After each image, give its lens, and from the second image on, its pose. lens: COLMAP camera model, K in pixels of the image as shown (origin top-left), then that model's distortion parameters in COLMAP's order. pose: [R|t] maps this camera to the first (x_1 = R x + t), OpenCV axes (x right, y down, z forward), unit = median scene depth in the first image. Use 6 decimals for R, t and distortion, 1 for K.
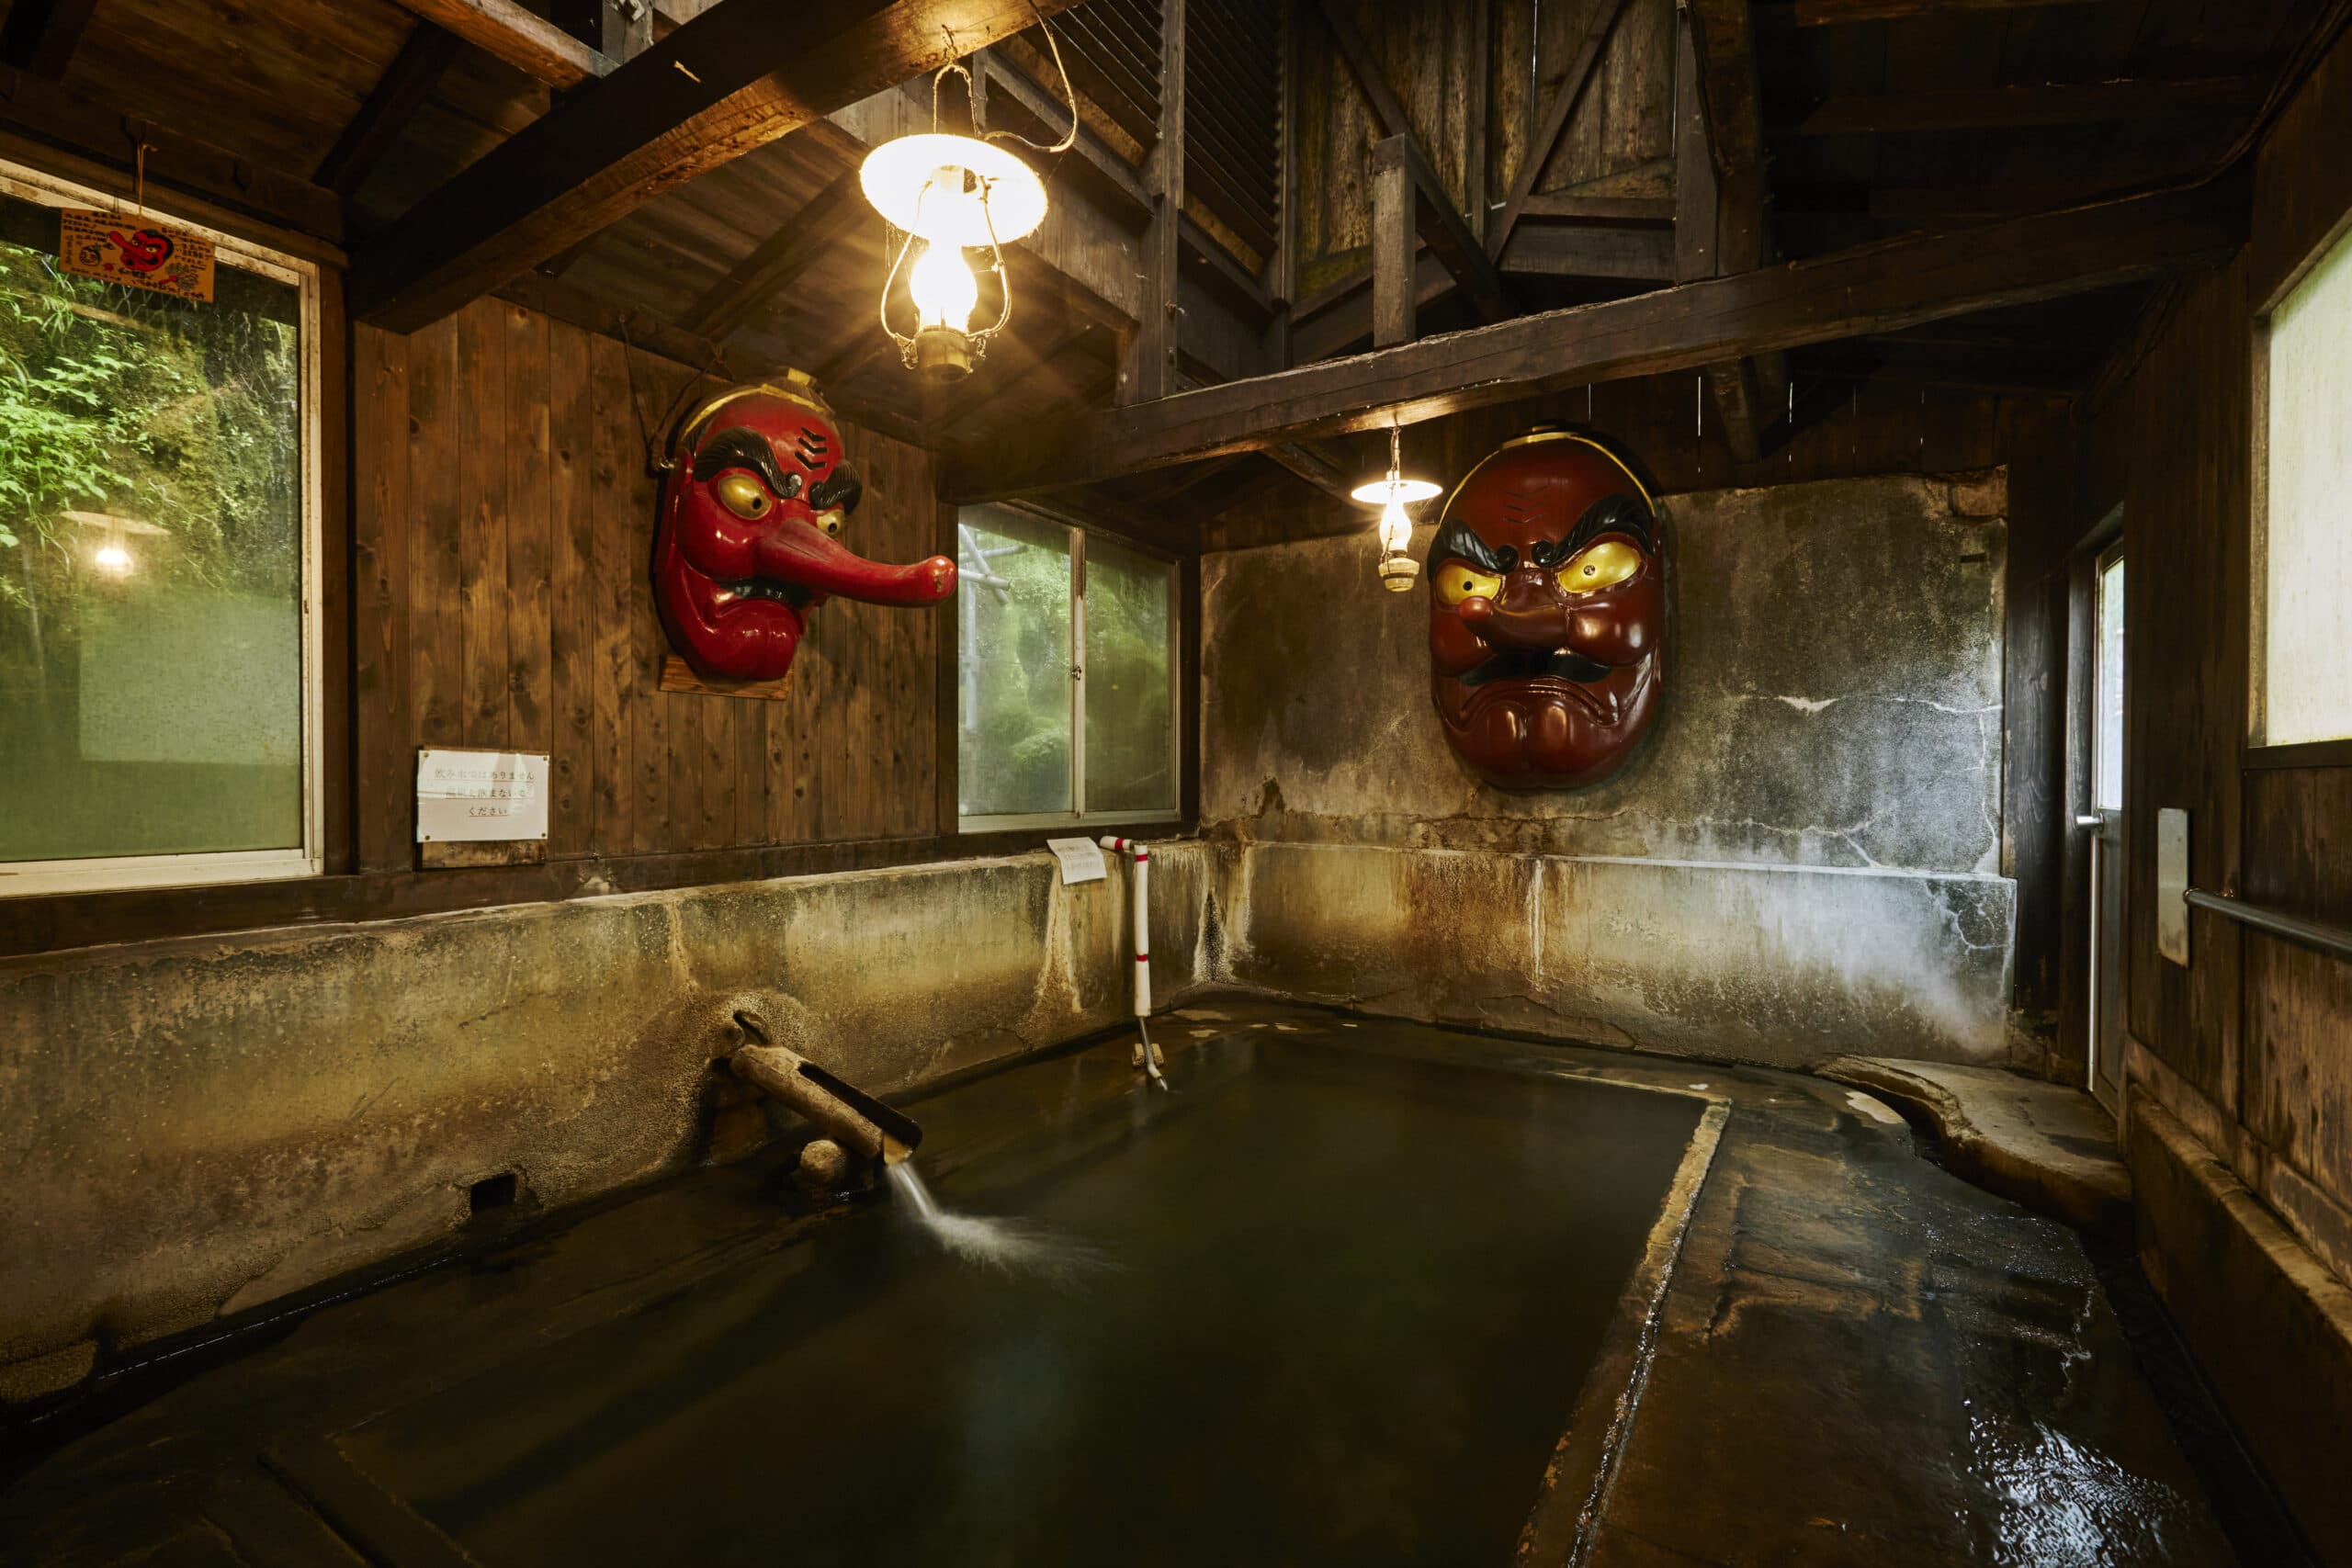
lens RADIAL K [[1043.1, 0, 1176.0], [0, 1043.1, 784.0], [0, 0, 1]] dist [-0.010633, 0.000276]
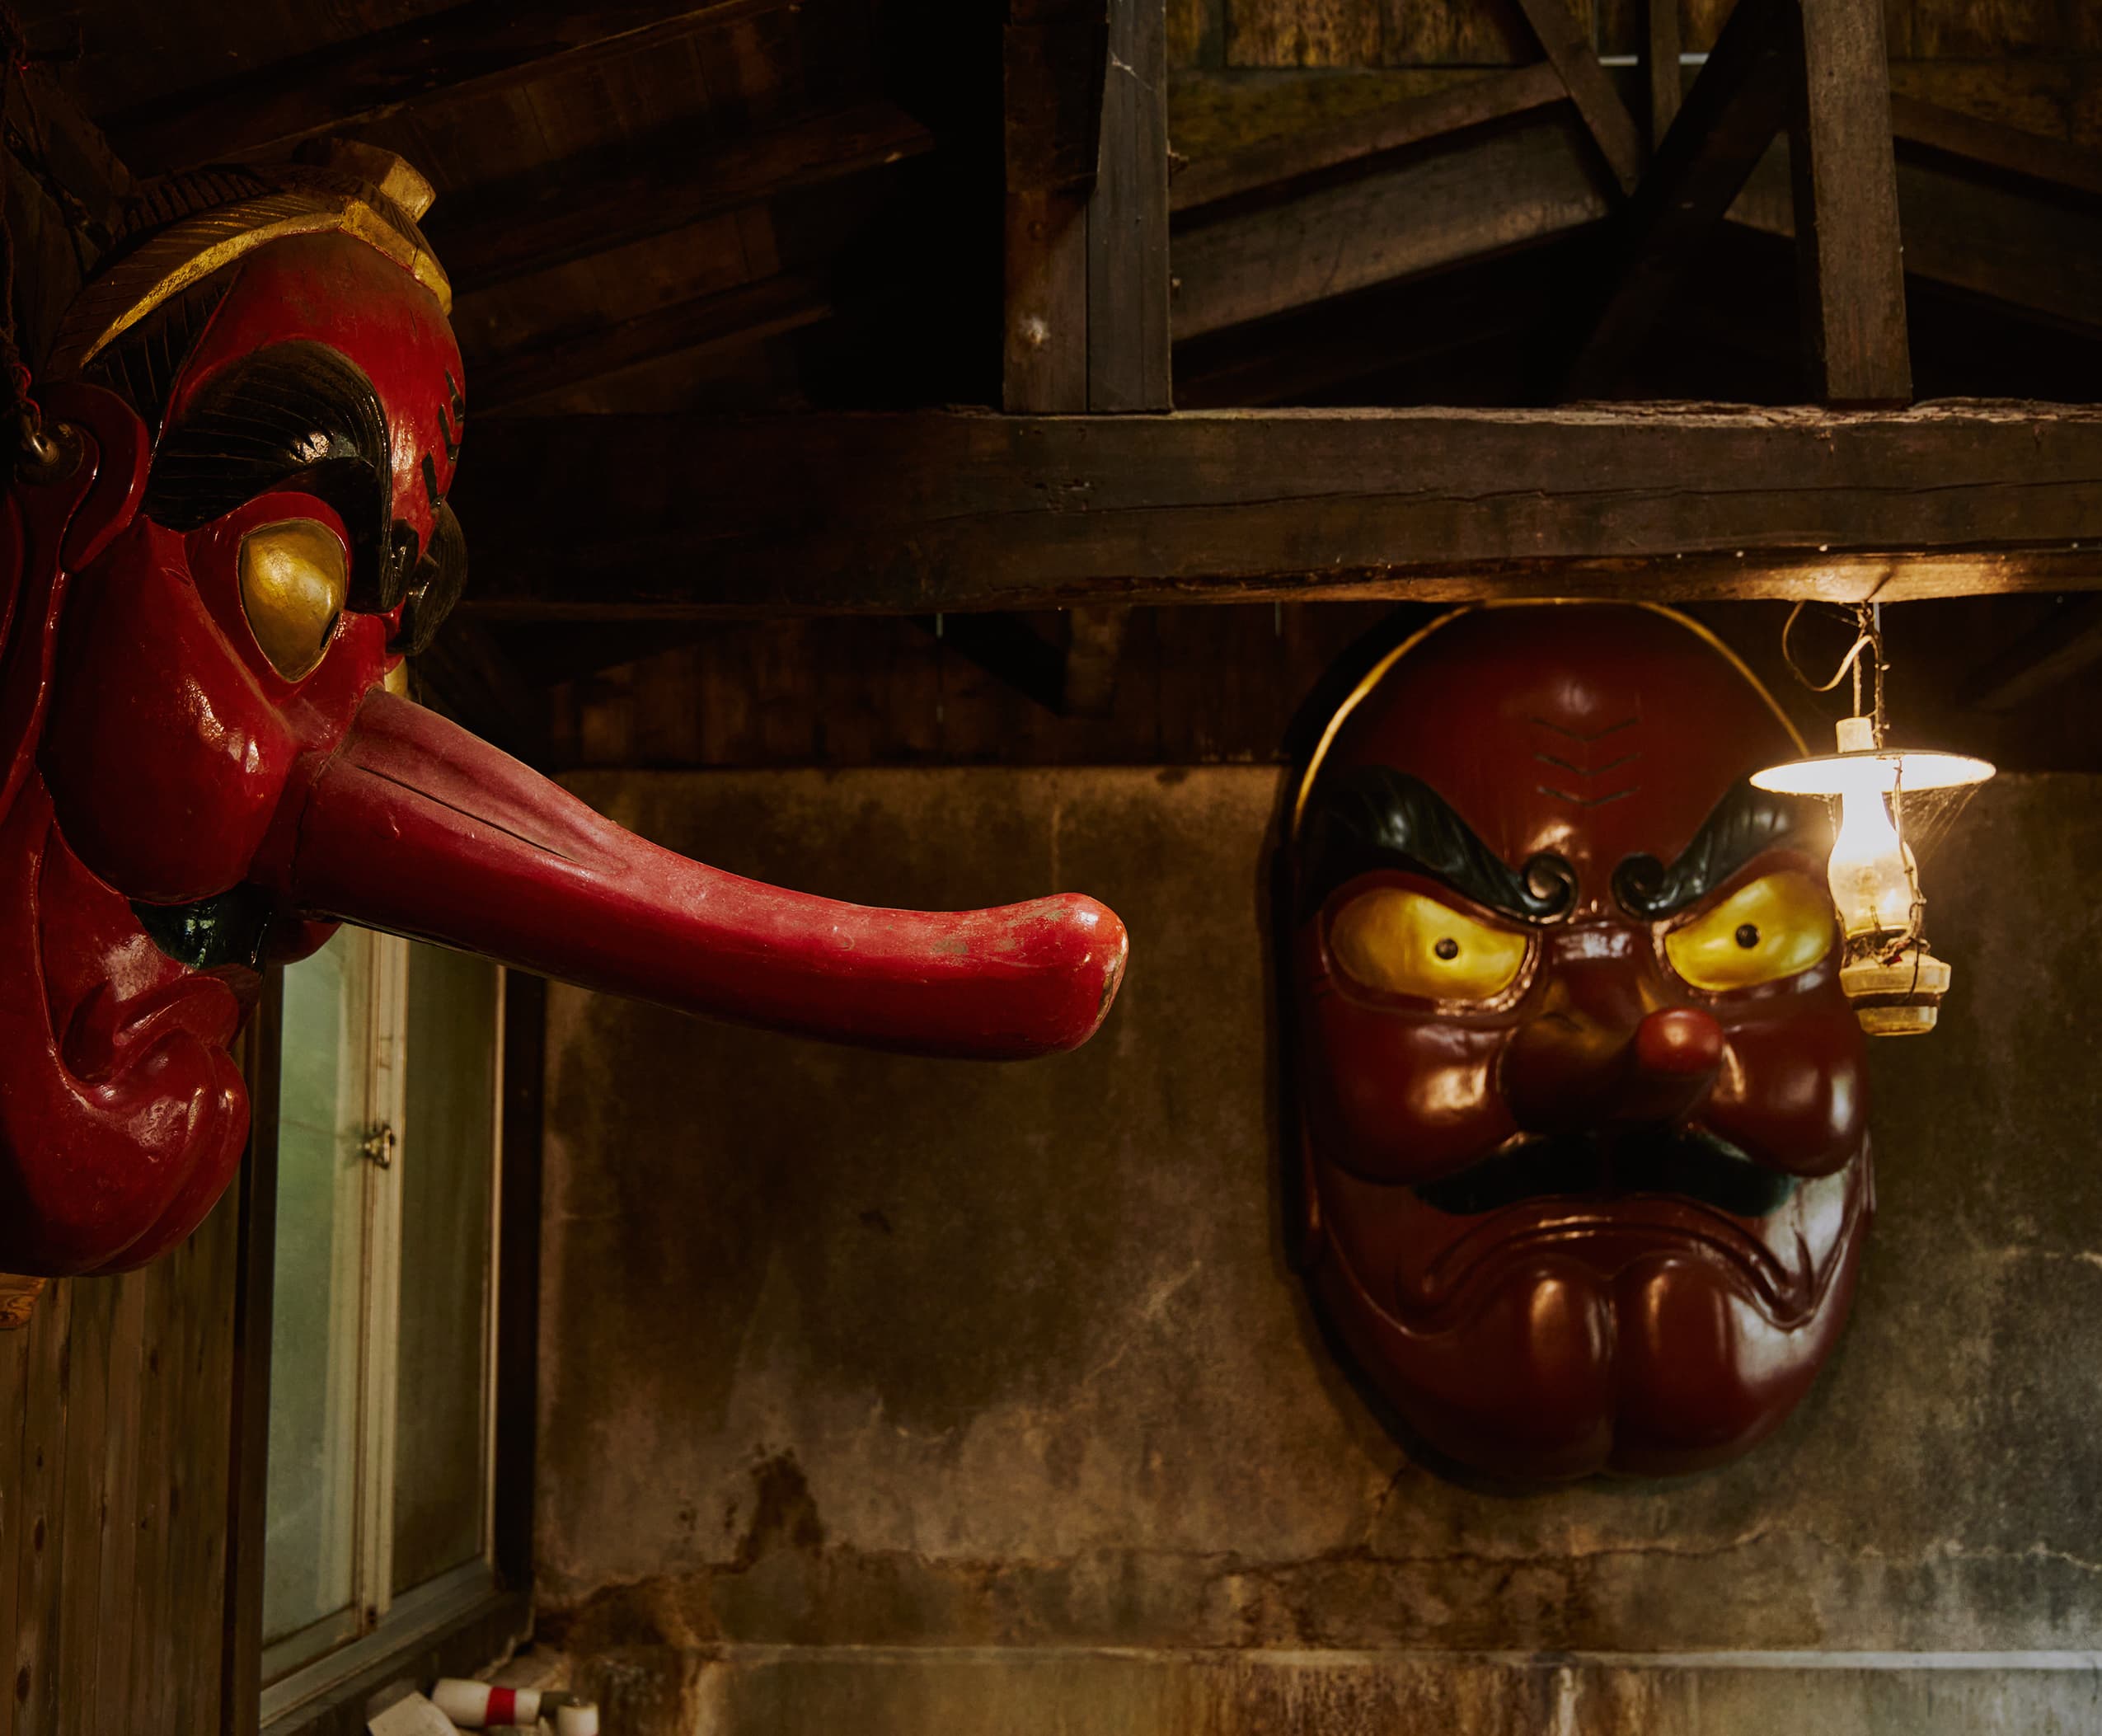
lens RADIAL K [[2796.4, 0, 1051.0], [0, 2796.4, 868.0], [0, 0, 1]] dist [-0.033188, 0.050216]
pose [[0.860871, 0.073169, 0.503535, -0.339843], [0.006543, 0.987933, -0.154745, -0.058050], [-0.508781, 0.136511, 0.850004, 0.185767]]
